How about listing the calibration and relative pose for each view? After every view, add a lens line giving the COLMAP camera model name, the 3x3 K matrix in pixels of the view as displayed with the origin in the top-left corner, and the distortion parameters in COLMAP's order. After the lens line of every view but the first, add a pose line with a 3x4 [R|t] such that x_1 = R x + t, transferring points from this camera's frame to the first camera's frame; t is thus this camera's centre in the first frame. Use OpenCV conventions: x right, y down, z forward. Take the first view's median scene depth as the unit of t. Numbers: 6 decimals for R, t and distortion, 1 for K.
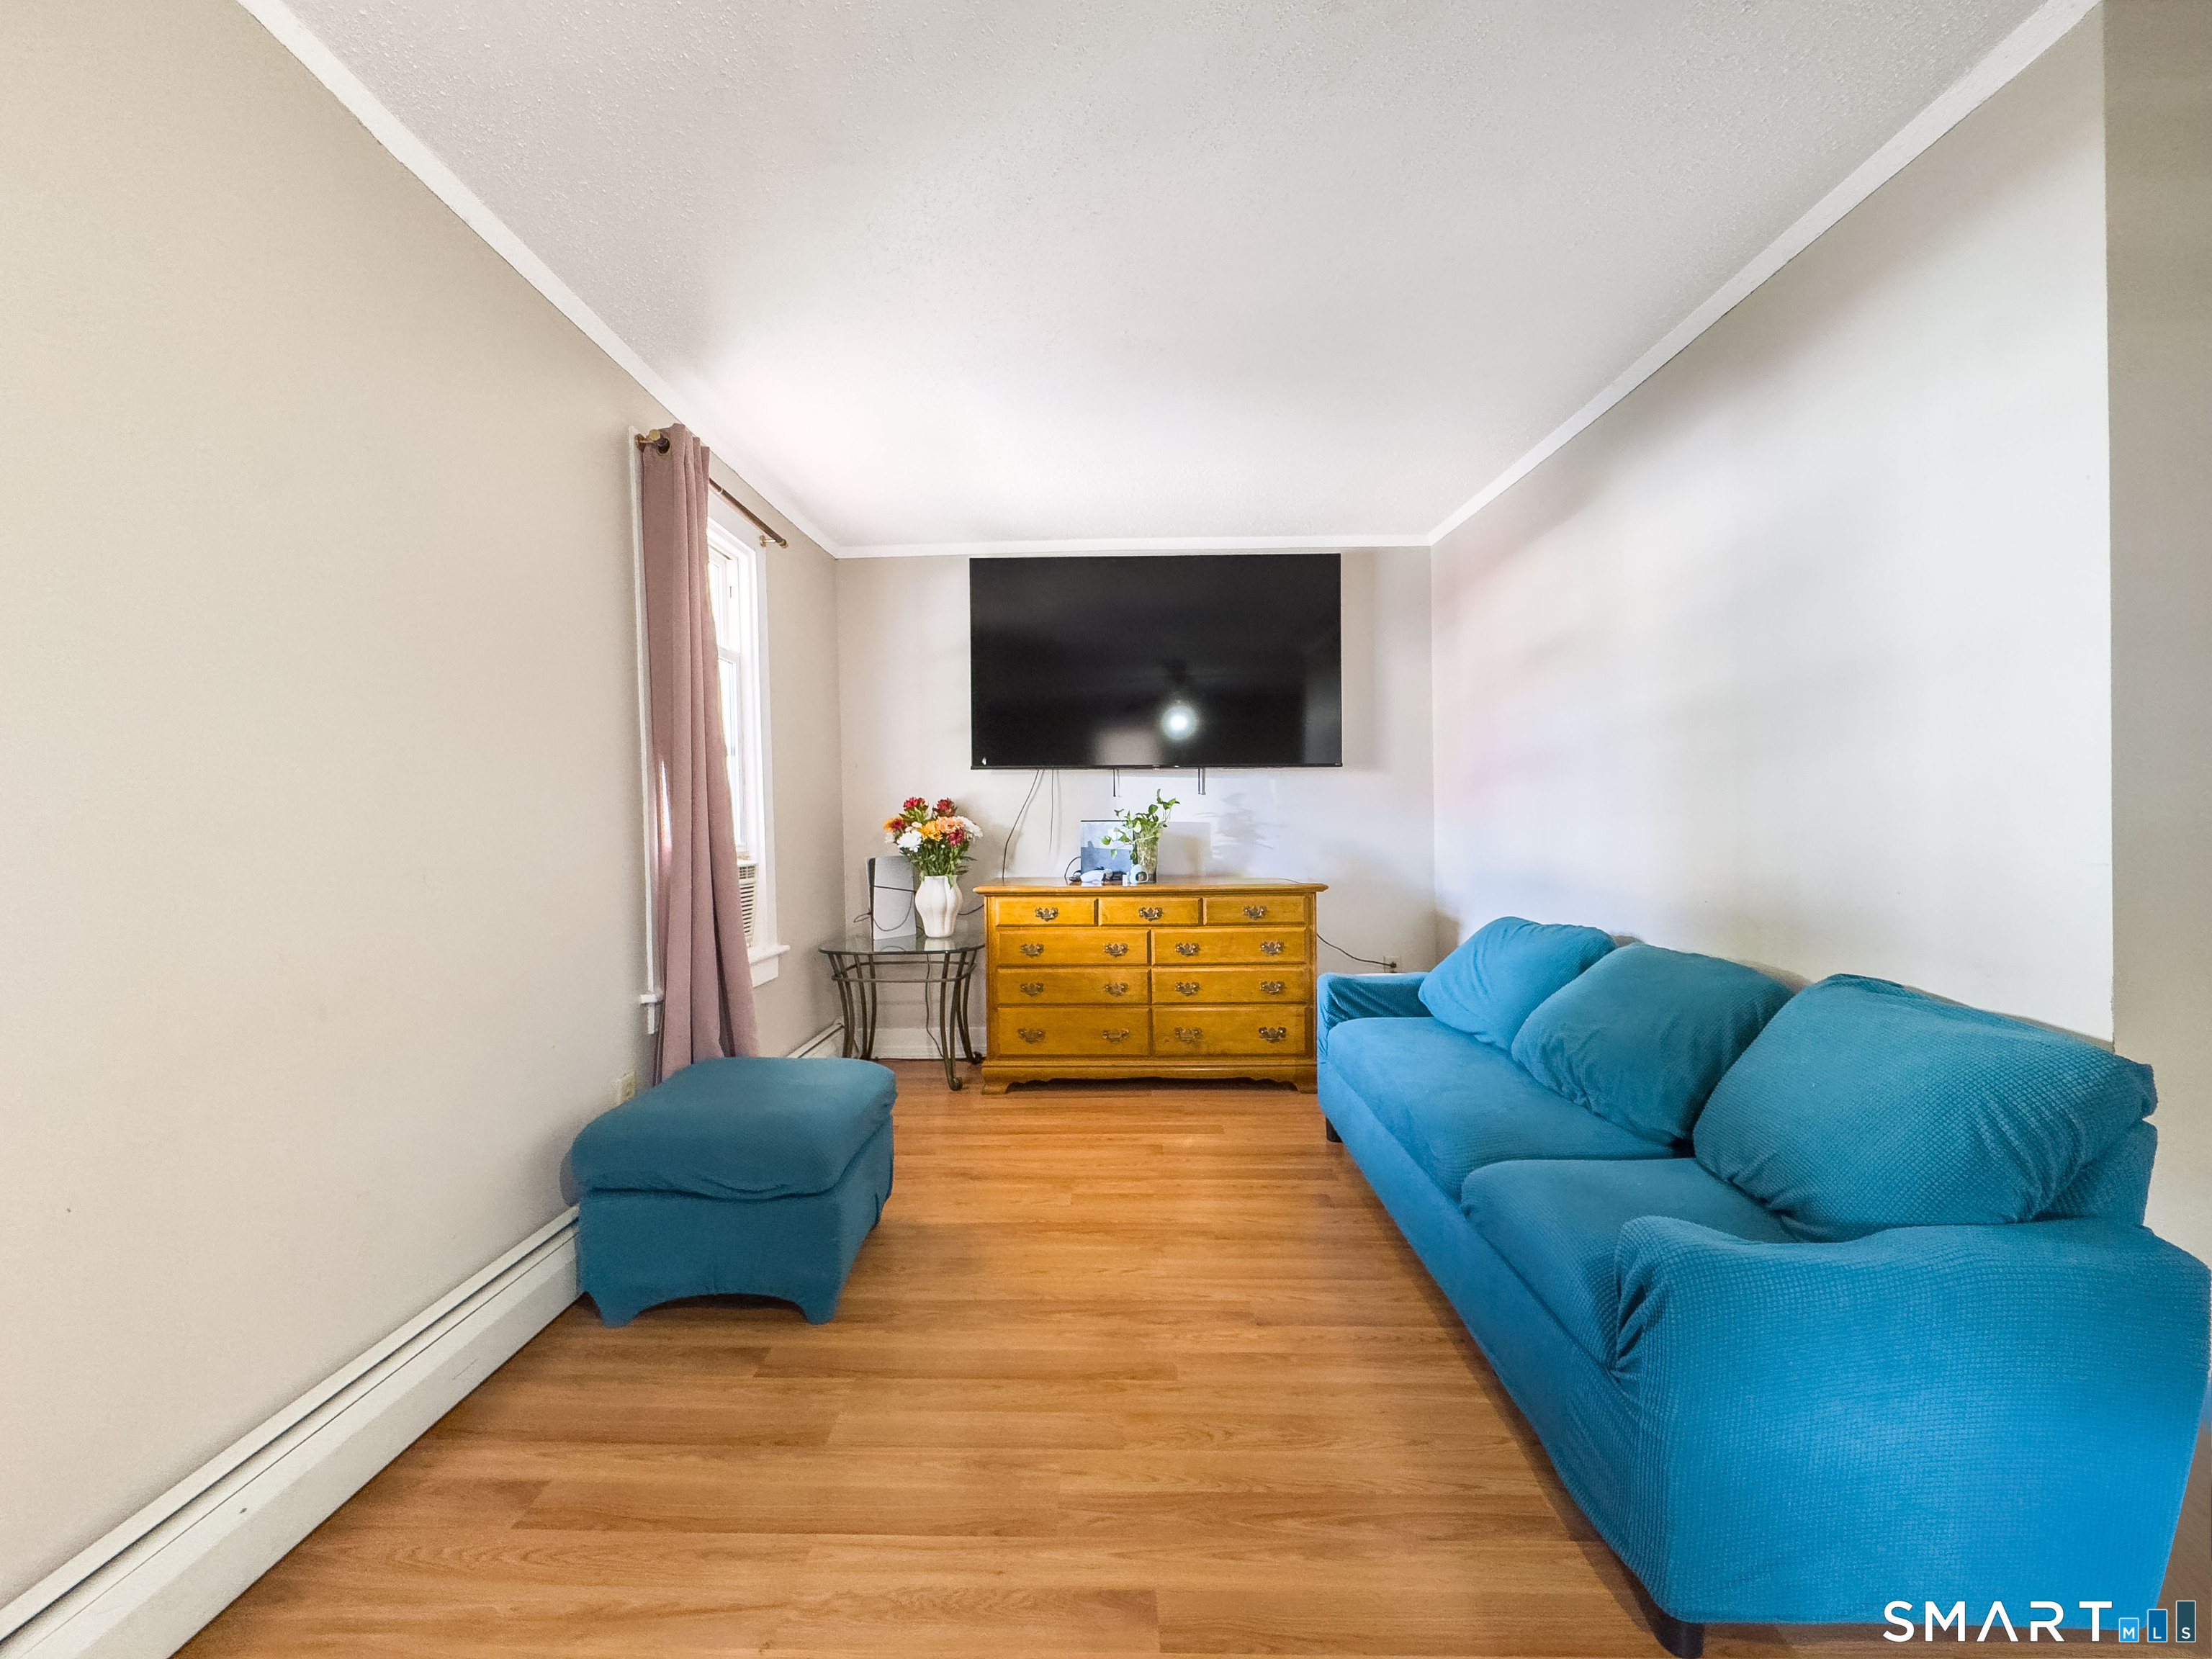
lens RADIAL K [[881.0, 0, 1103.0], [0, 881.0, 821.0], [0, 0, 1]] dist [-0.000251, -0.000386]
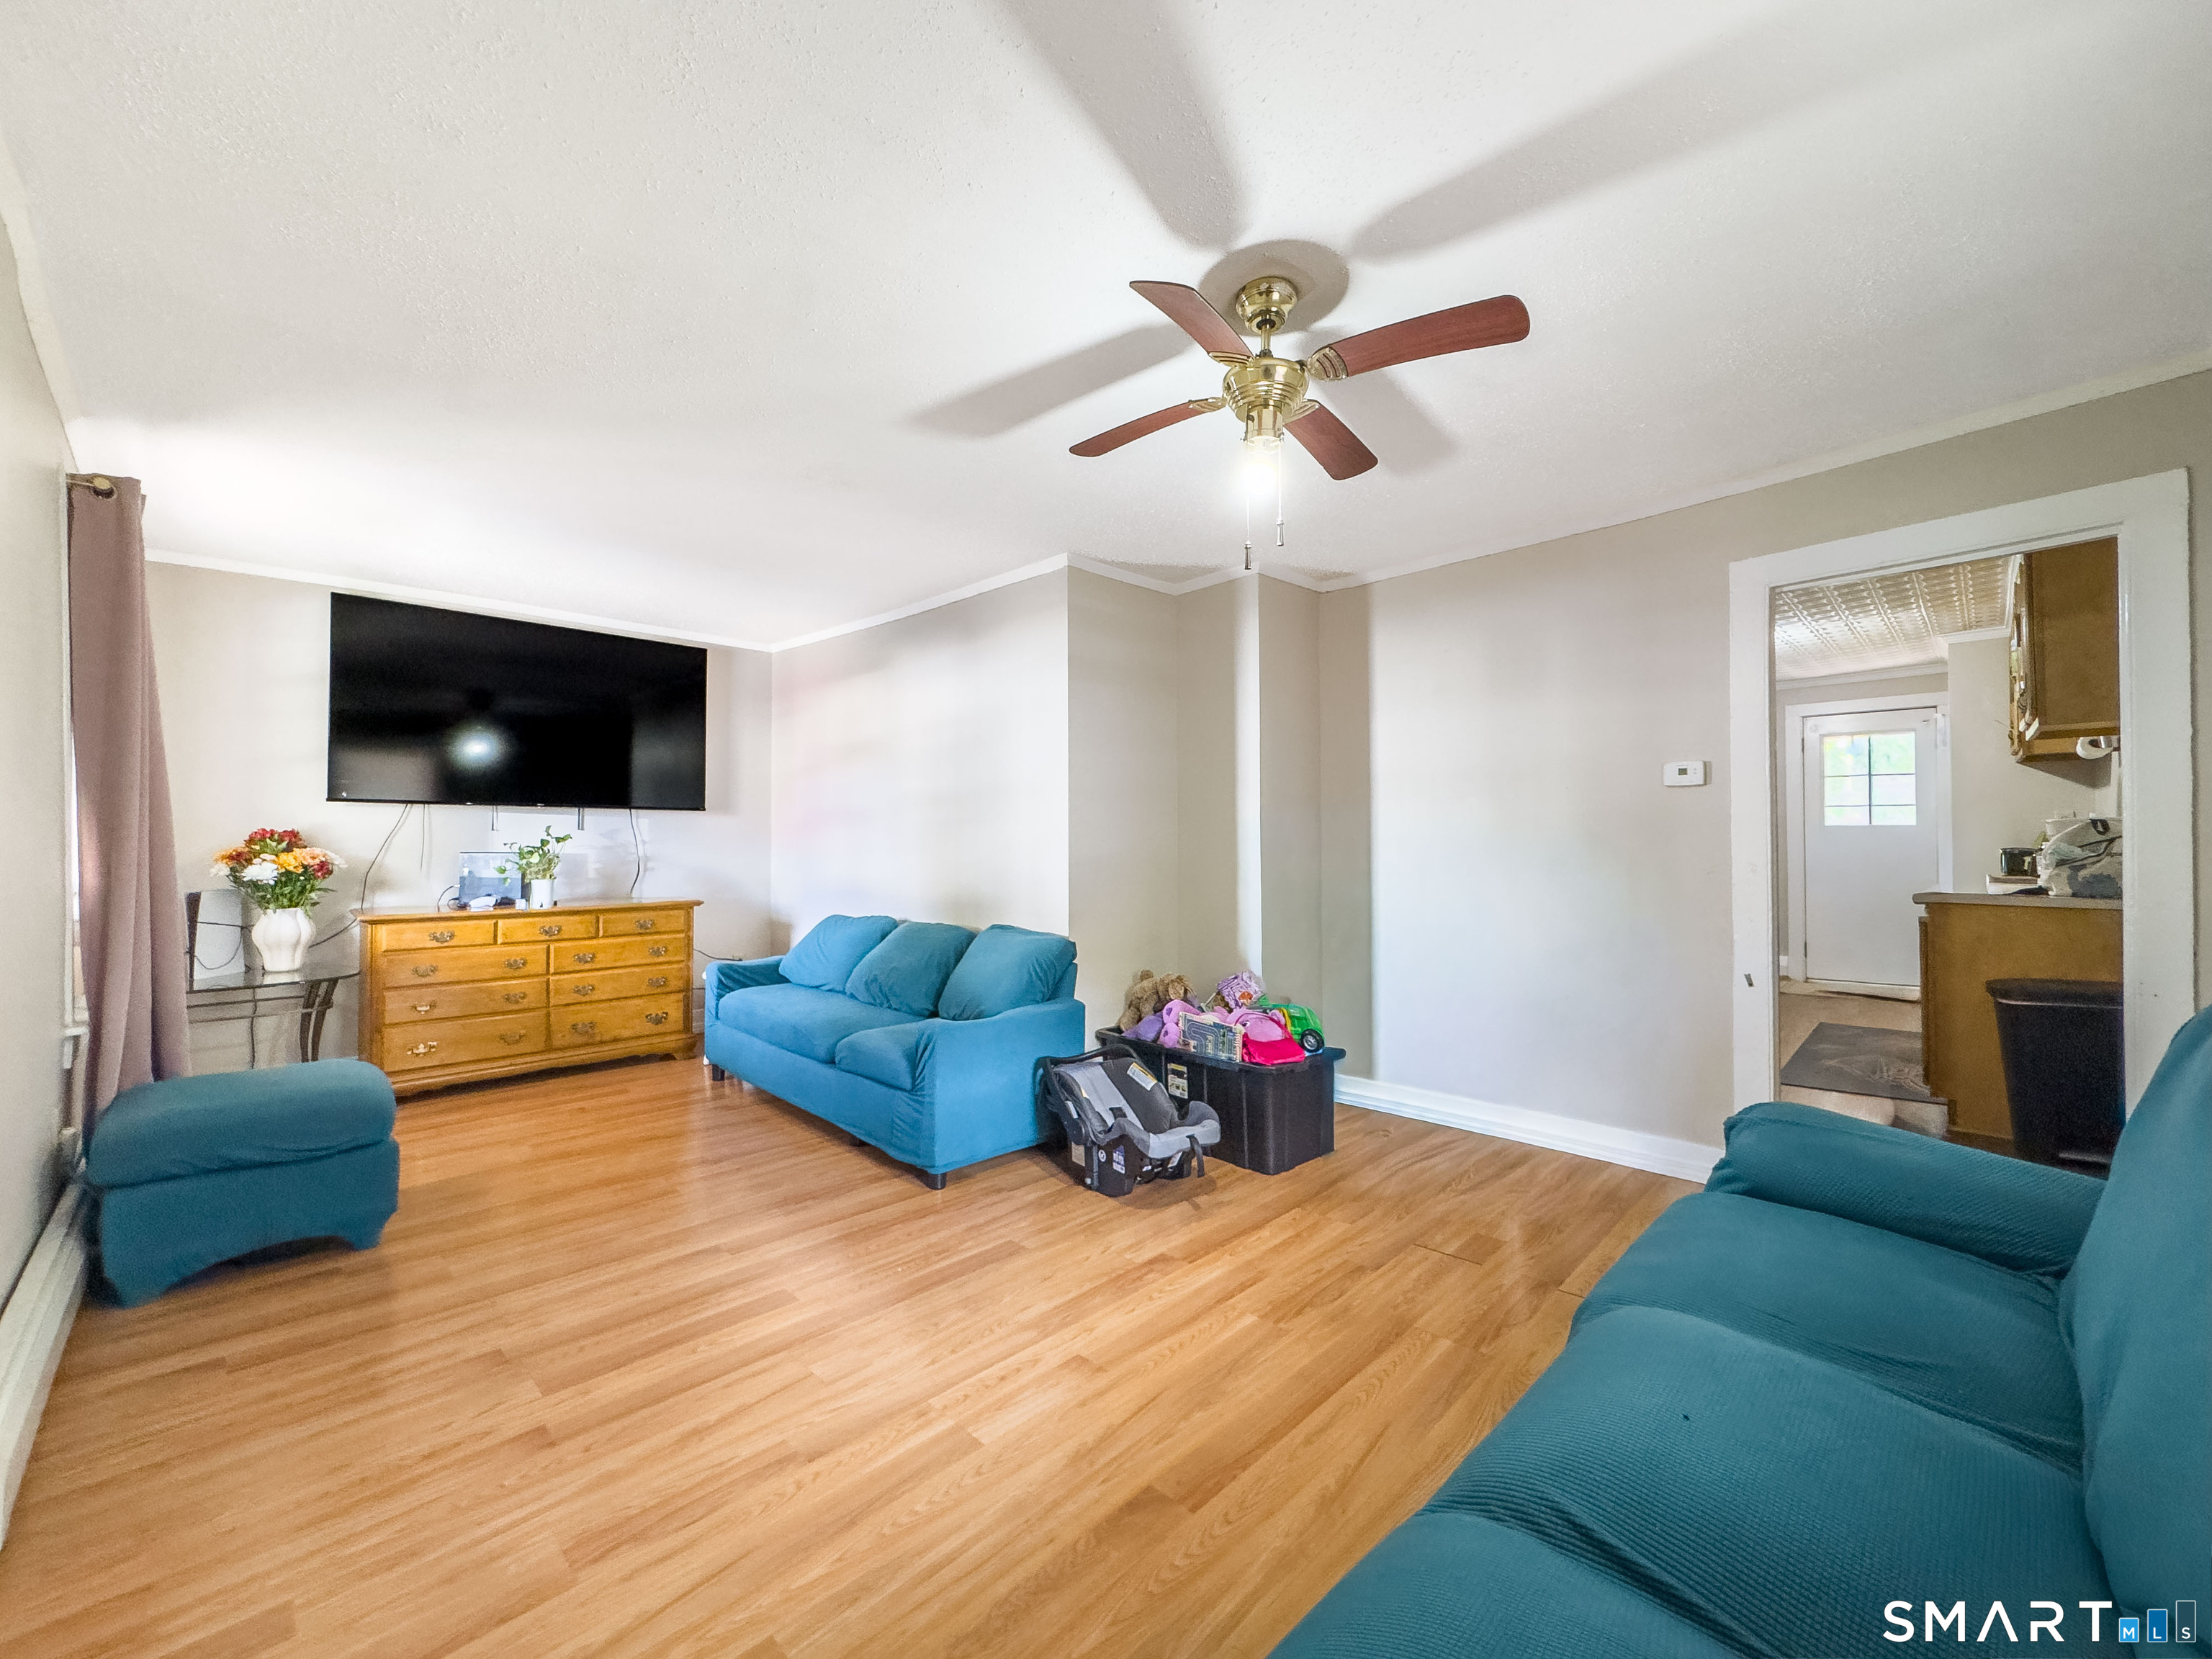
lens RADIAL K [[881.0, 0, 1107.3], [0, 881.0, 834.8], [0, 0, 1]] dist [-0.000251, -0.000386]
pose [[0.693866, 0.016164, 0.719923, -0.283892], [-0.005799, 0.999841, -0.016860, -0.009462], [-0.720081, 0.007524, 0.693849, -0.375055]]
